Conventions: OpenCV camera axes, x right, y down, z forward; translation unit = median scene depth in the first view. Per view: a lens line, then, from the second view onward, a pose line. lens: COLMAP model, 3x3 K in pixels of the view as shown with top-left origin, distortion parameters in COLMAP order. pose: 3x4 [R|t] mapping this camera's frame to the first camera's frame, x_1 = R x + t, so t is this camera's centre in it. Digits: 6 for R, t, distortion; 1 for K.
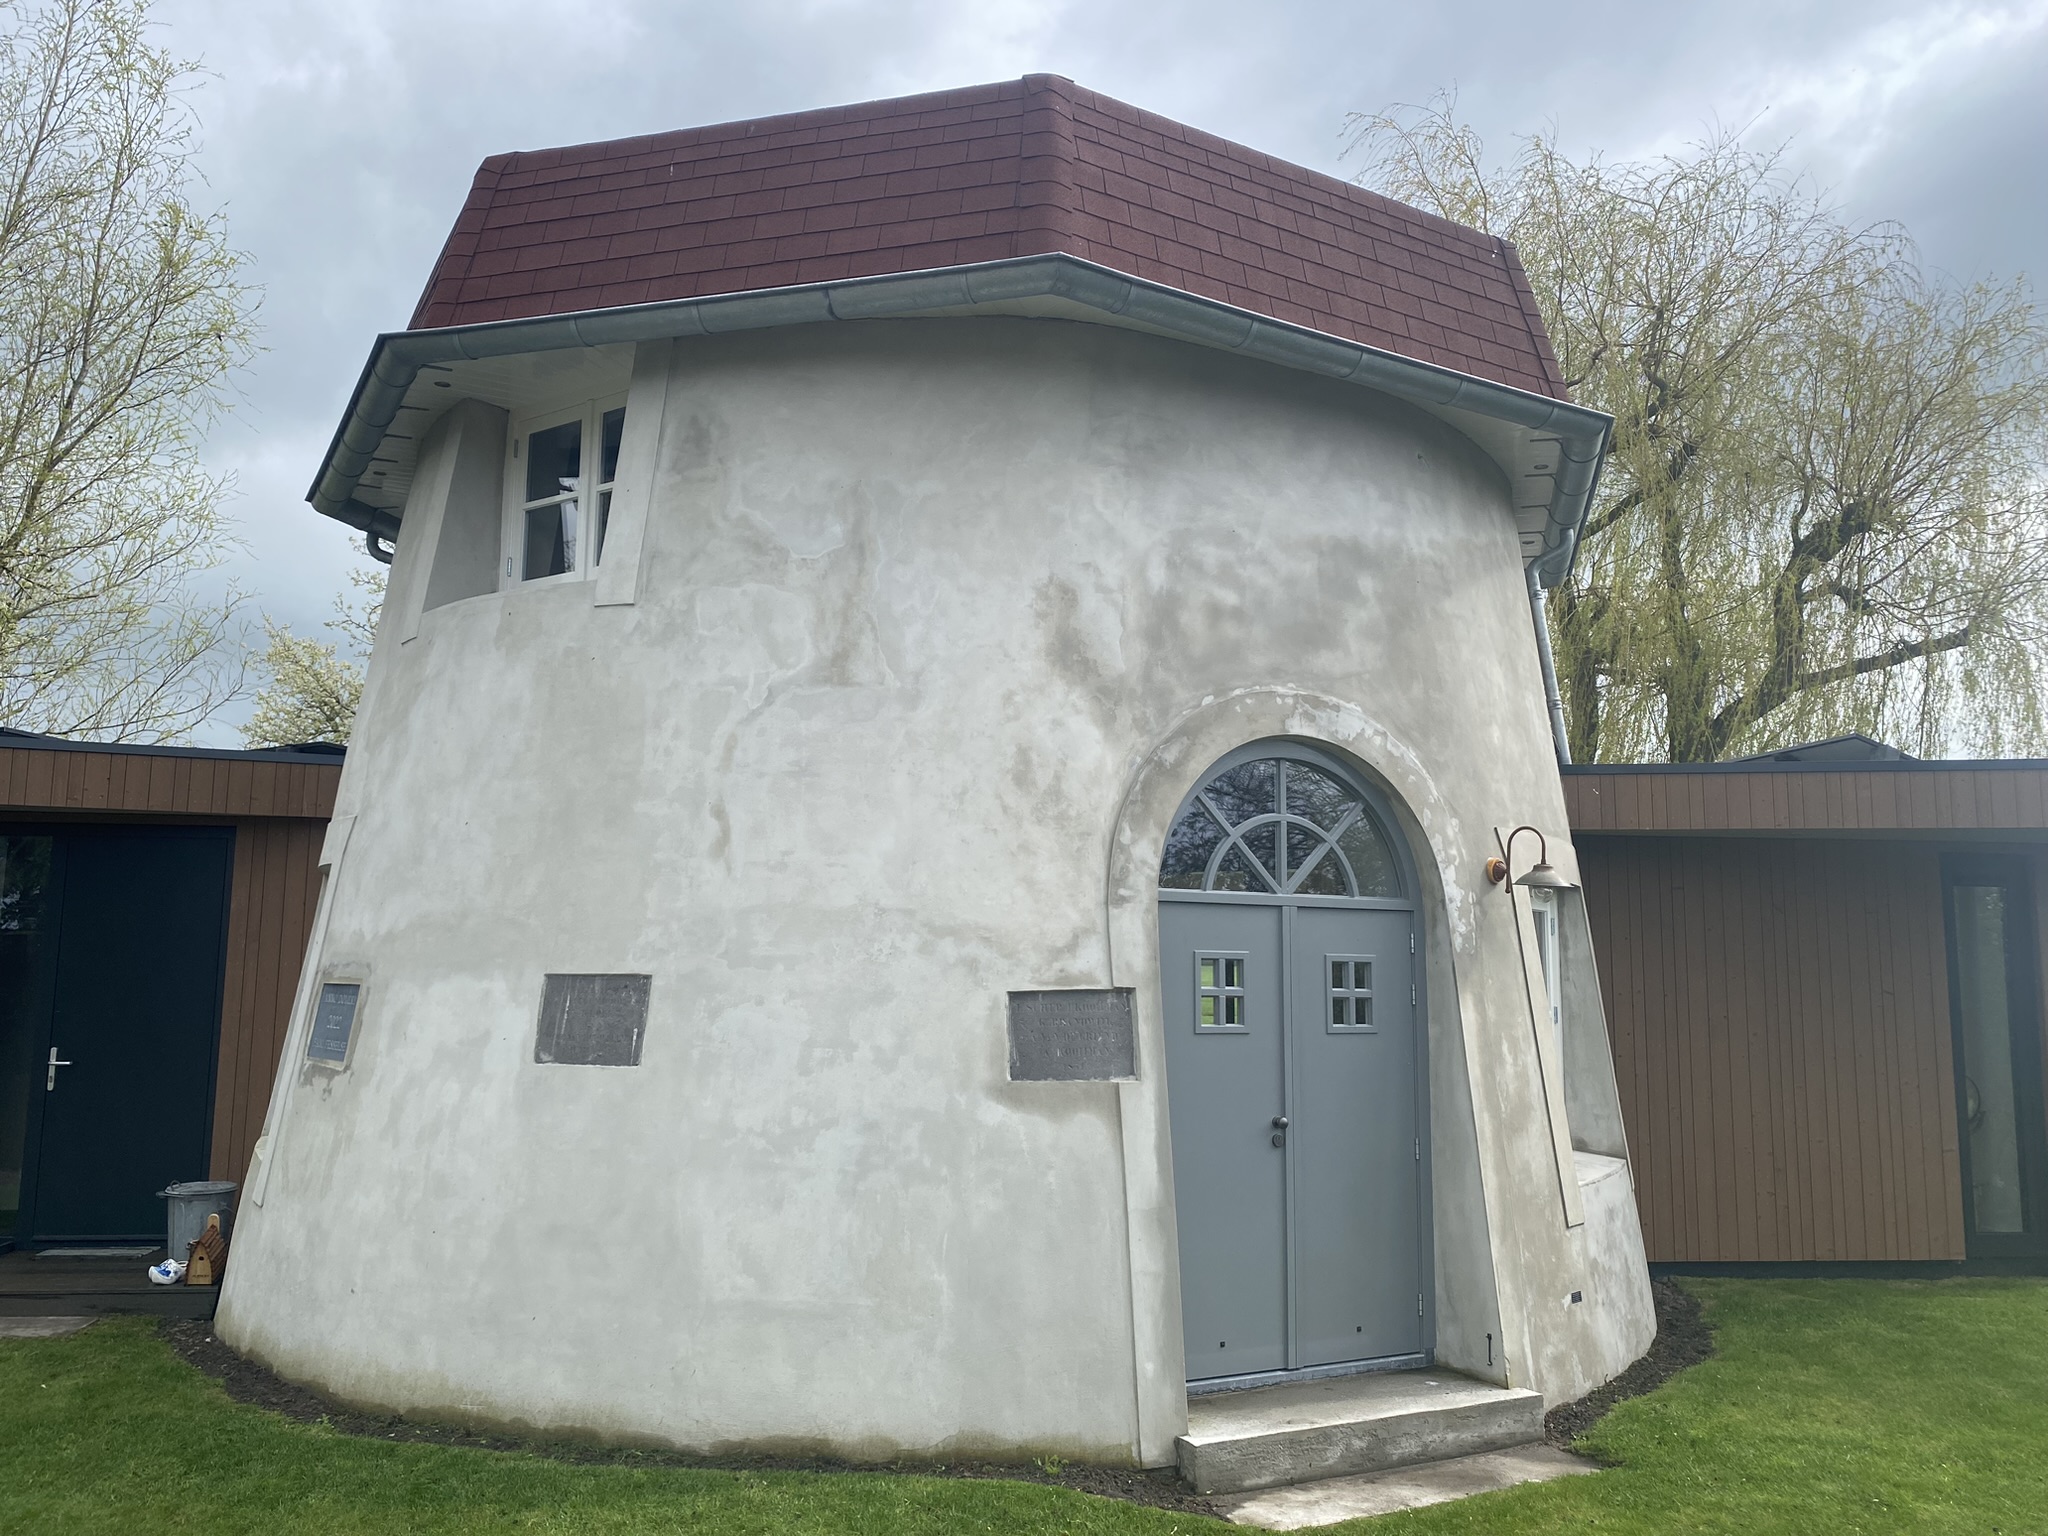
lens RADIAL K [[1527.2, 0, 1024.0], [0, 1527.2, 768.0], [0, 0, 1]] dist [0.077100, -0.203983]
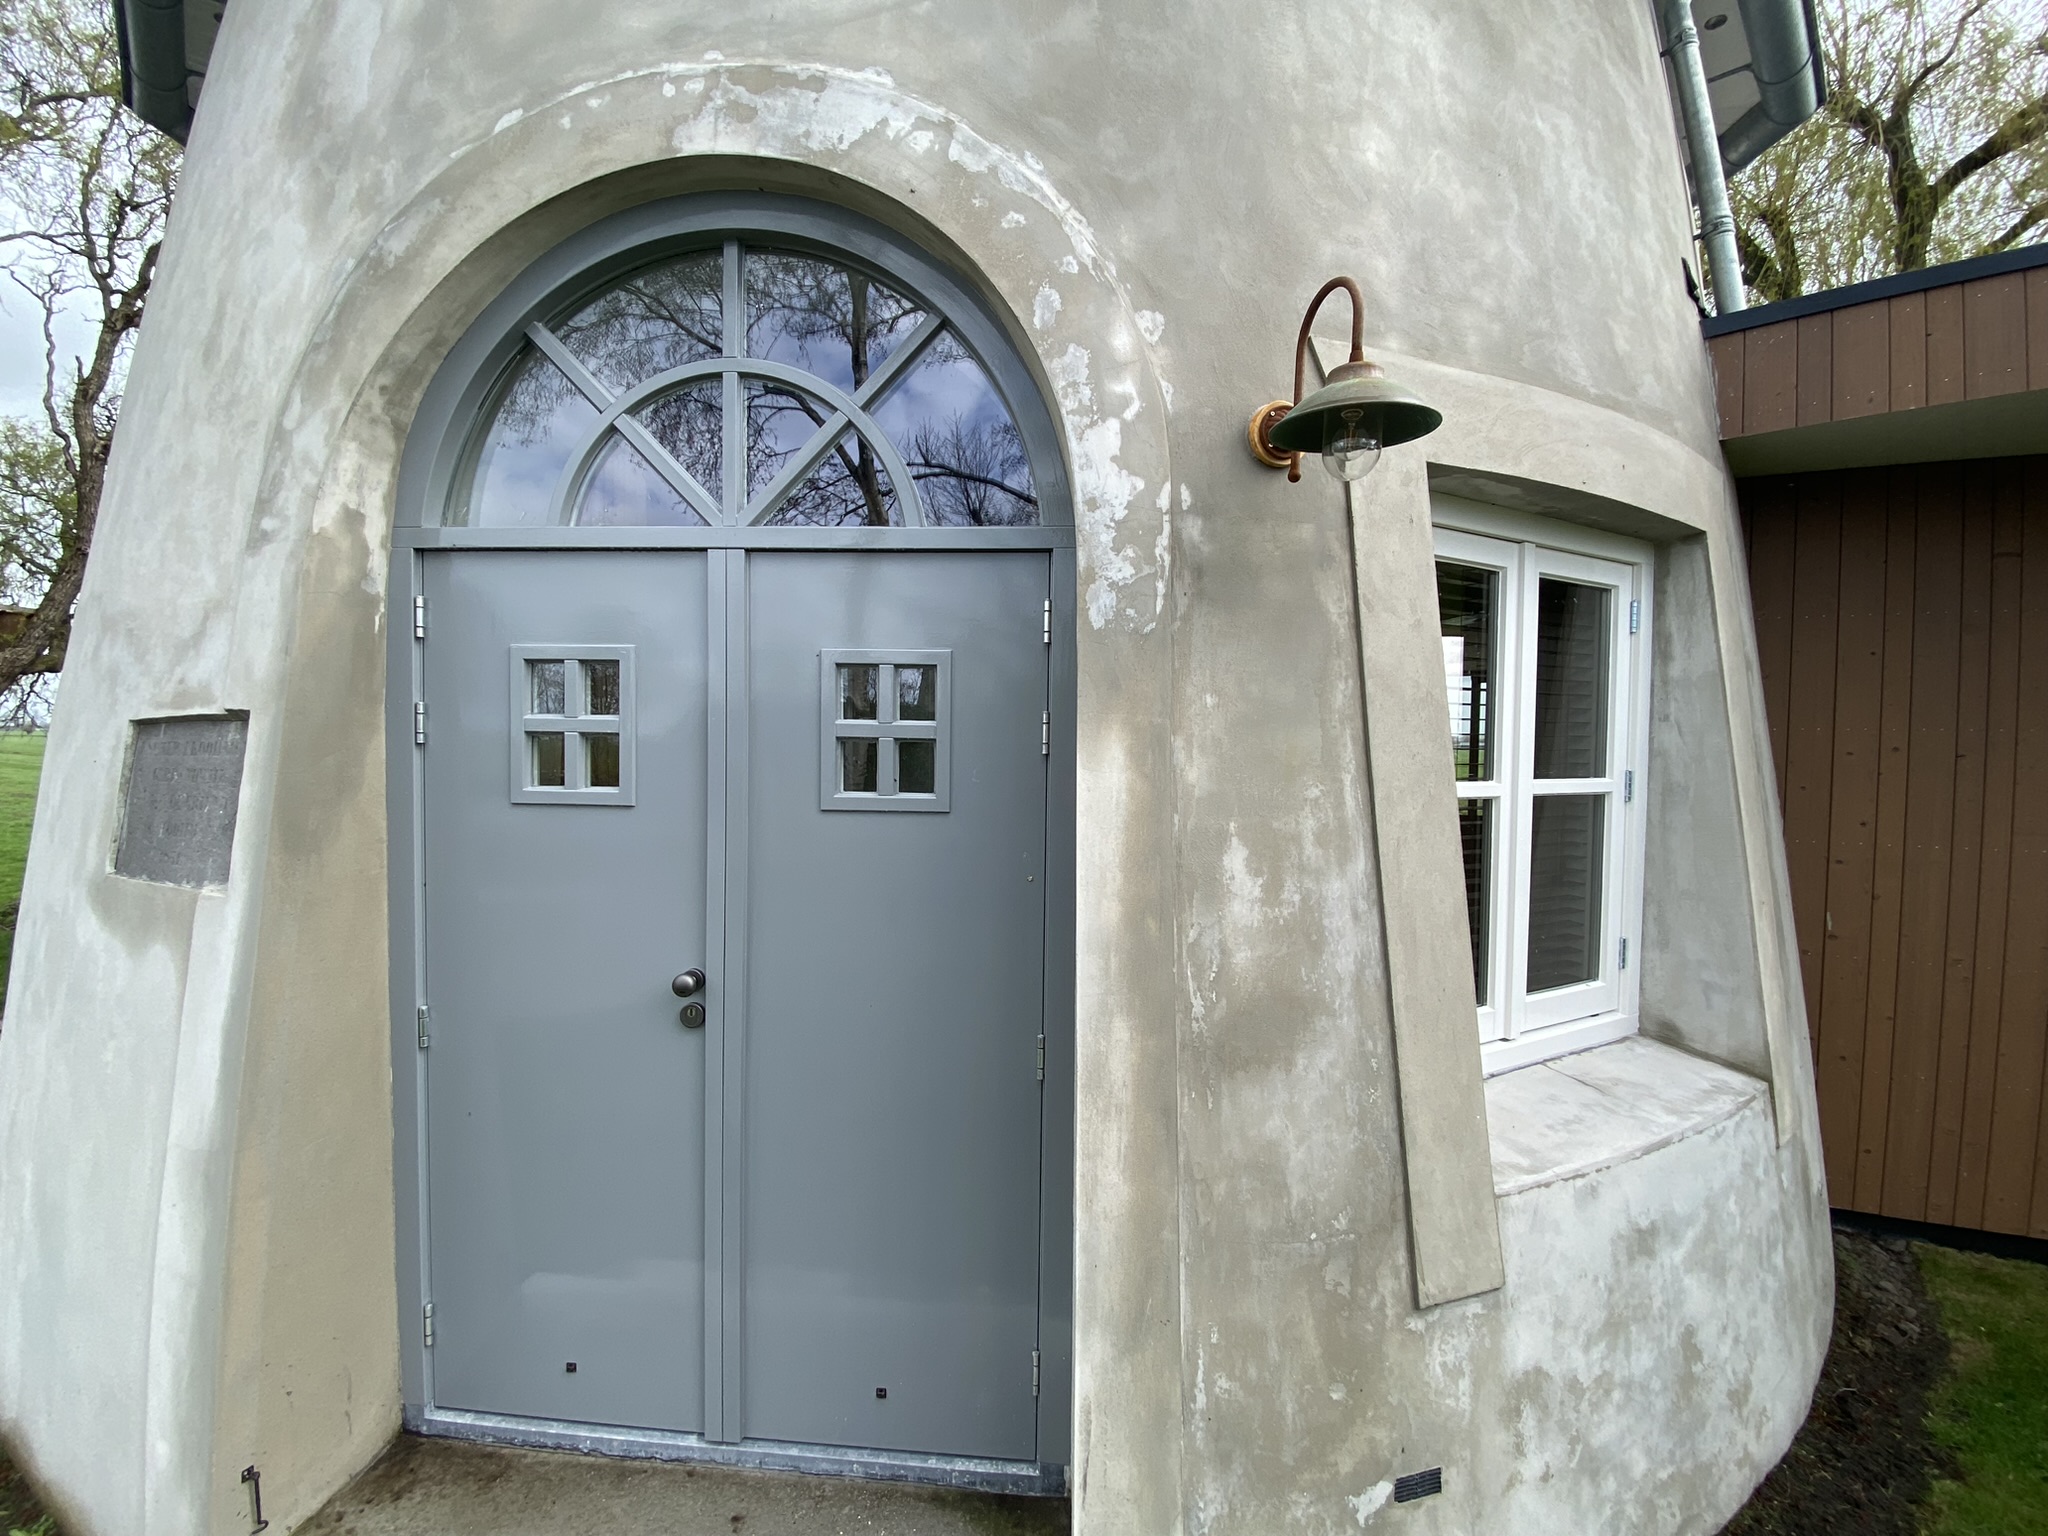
lens RADIAL K [[833.0, 0, 1024.0], [0, 833.0, 768.0], [0, 0, 1]] dist [0.014811, -0.020233]
pose [[0.861711, 0.017884, -0.507083, 0.391242], [0.060507, 0.988626, 0.137688, 0.129203], [0.503778, -0.149329, 0.850828, 0.822420]]
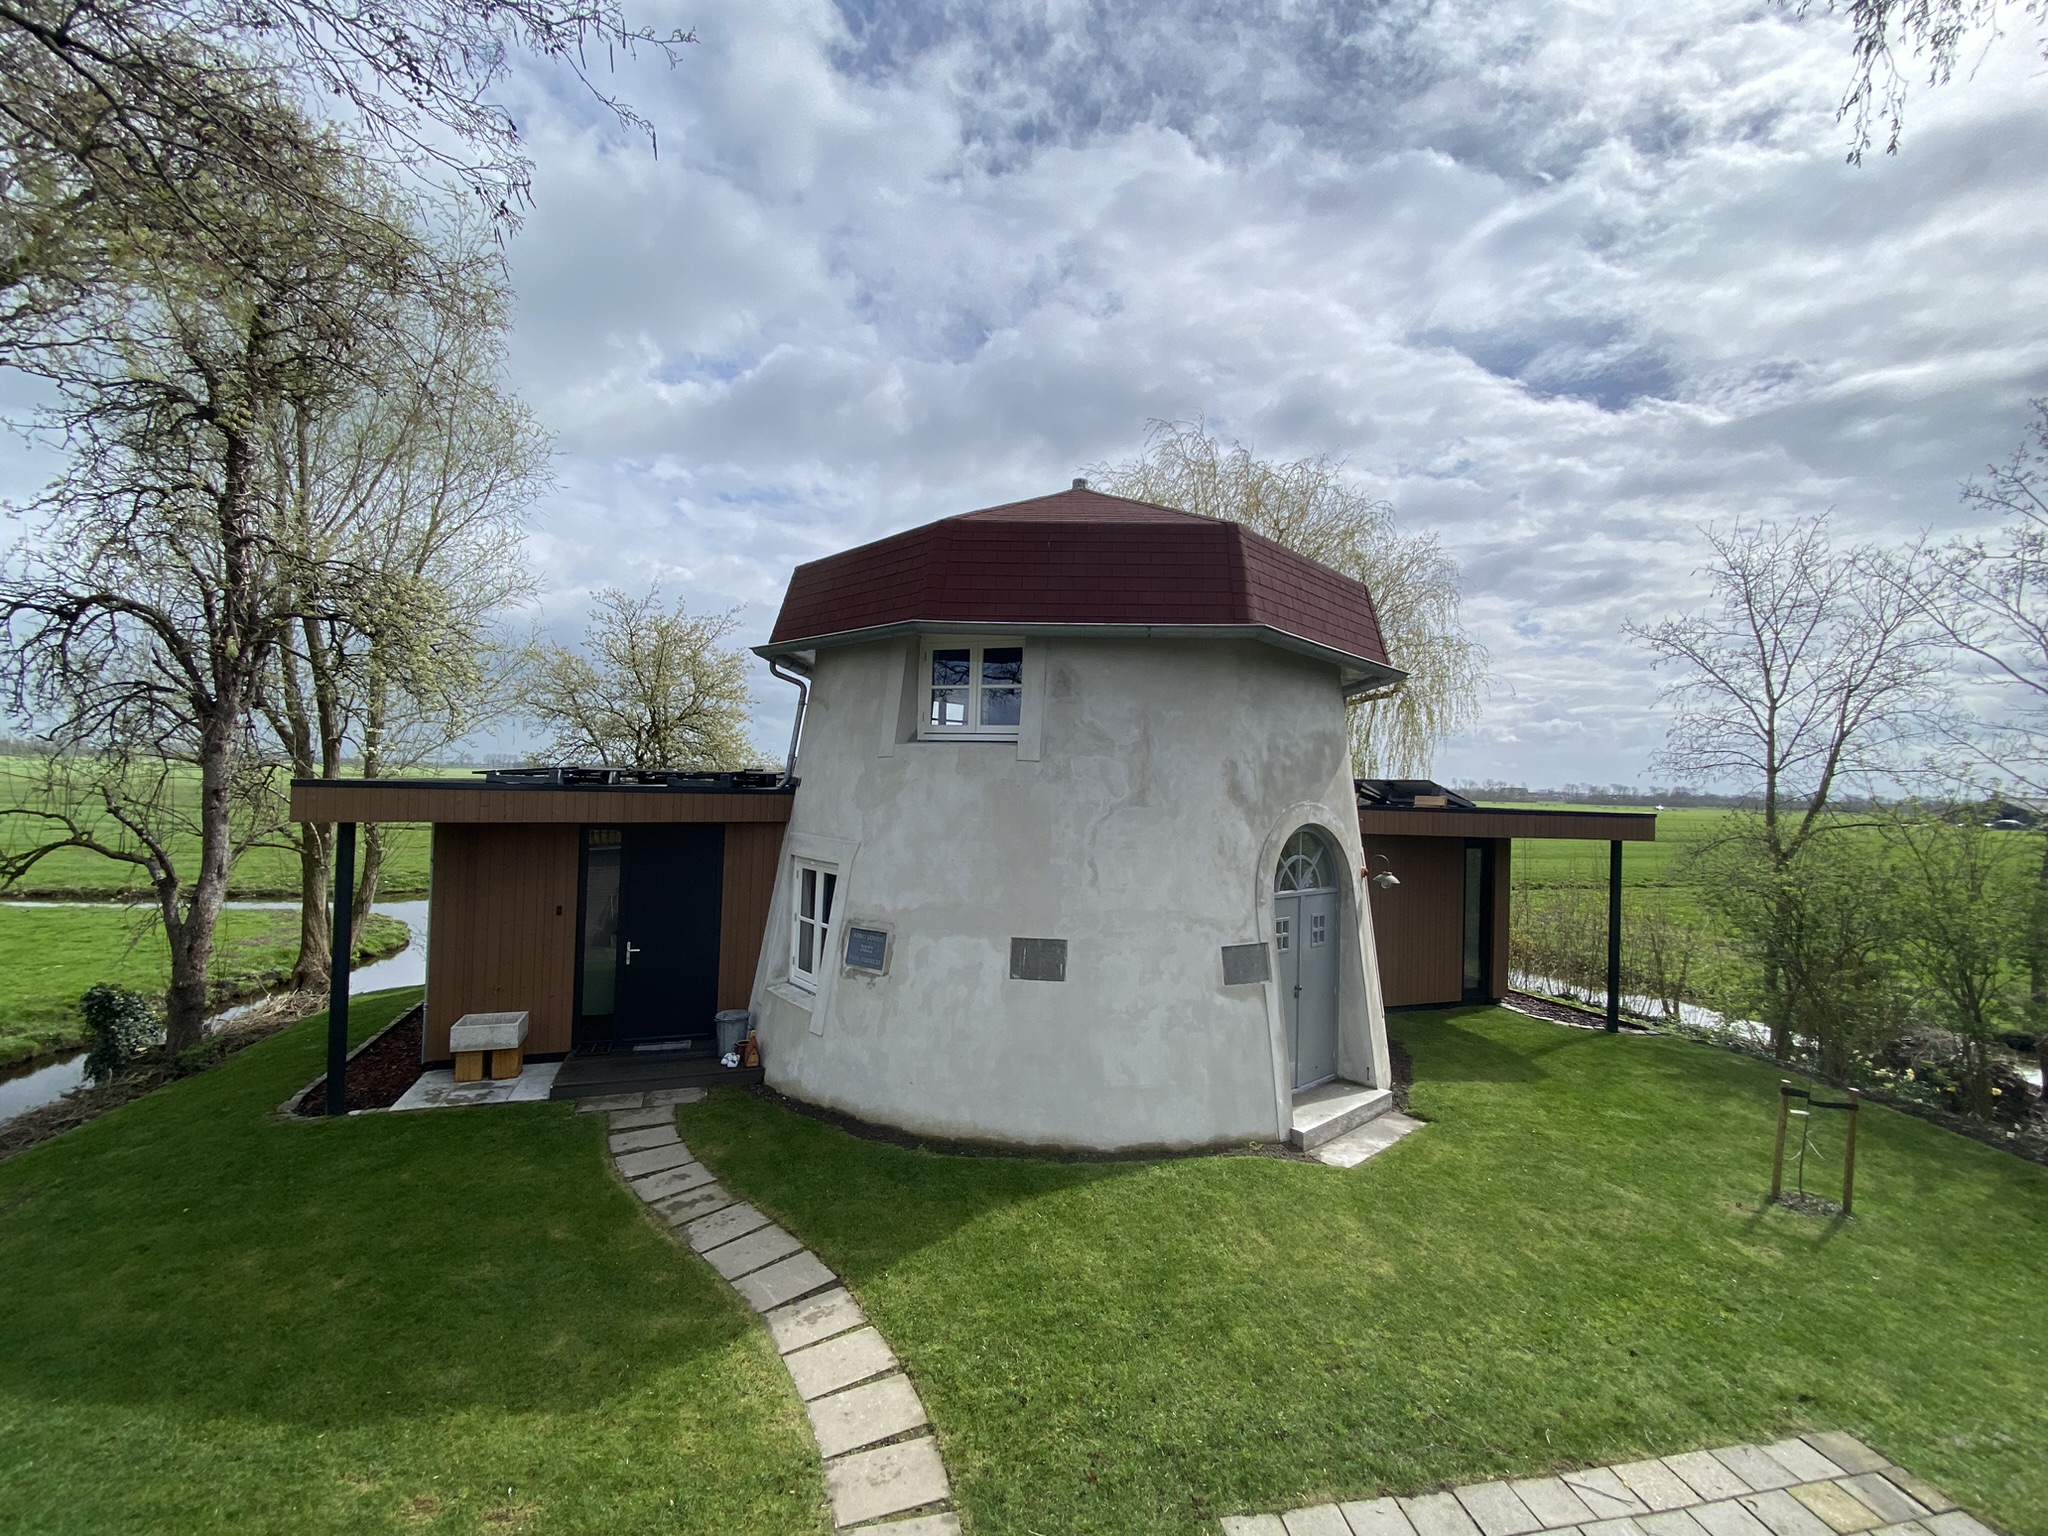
lens RADIAL K [[807.7, 0, 1024.0], [0, 807.7, 768.0], [0, 0, 1]] dist [0.034585, -0.032479]
pose [[0.973850, 0.023383, 0.225987, -0.530628], [-0.046227, 0.994276, 0.096328, -0.205295], [-0.222441, -0.104256, 0.969356, -0.083937]]
